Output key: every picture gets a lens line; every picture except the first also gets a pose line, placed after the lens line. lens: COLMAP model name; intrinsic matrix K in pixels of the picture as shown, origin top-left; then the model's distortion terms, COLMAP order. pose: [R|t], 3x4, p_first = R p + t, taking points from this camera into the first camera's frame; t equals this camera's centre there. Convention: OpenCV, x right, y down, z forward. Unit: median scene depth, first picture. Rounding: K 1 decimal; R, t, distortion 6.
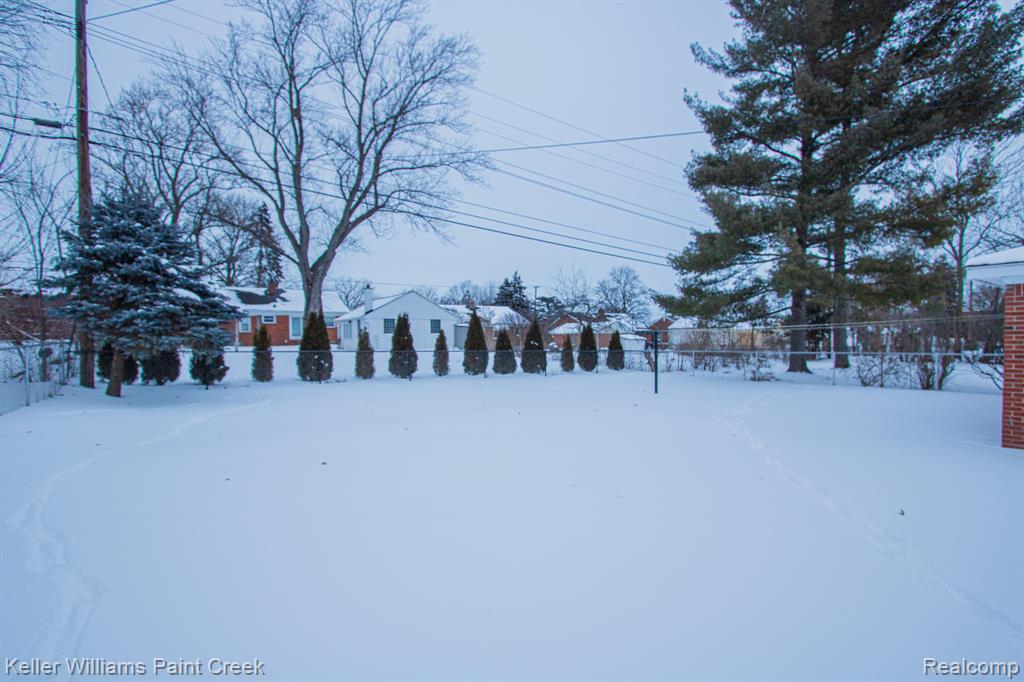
lens RADIAL K [[506.7, 0, 512.0], [0, 506.7, 341.0], [0, 0, 1]] dist [-0.004495, -0.001130]
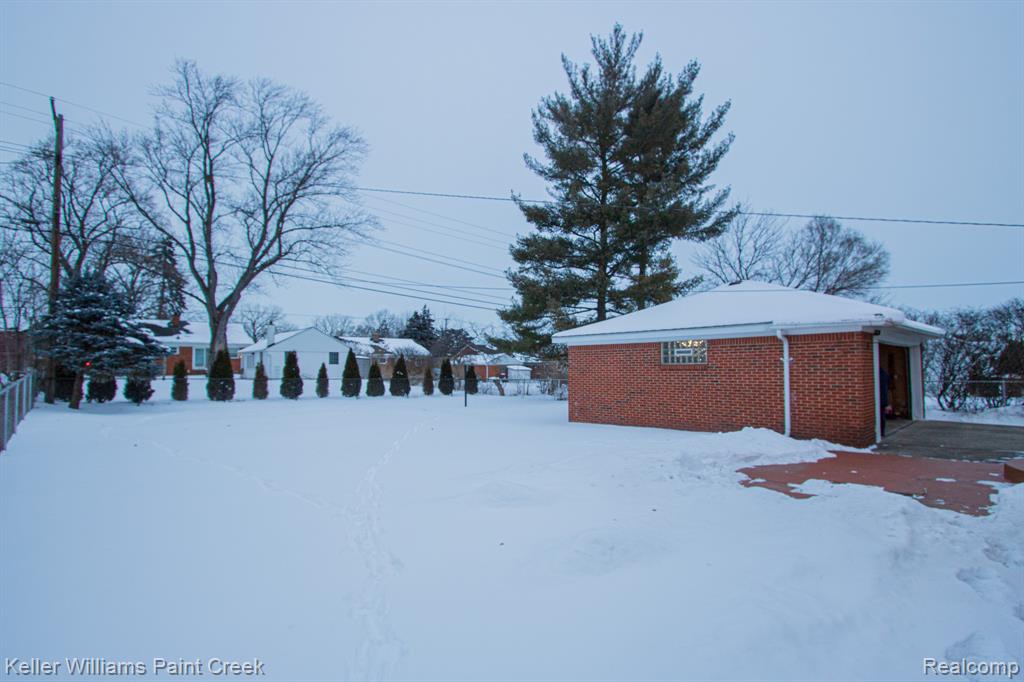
lens RADIAL K [[506.7, 0, 512.0], [0, 506.7, 341.0], [0, 0, 1]] dist [-0.004495, -0.001130]
pose [[0.987528, 0.009996, 0.157124, 0.095052], [-0.000654, 0.998234, -0.059395, -0.000515], [-0.157440, 0.058552, 0.985791, -0.265415]]
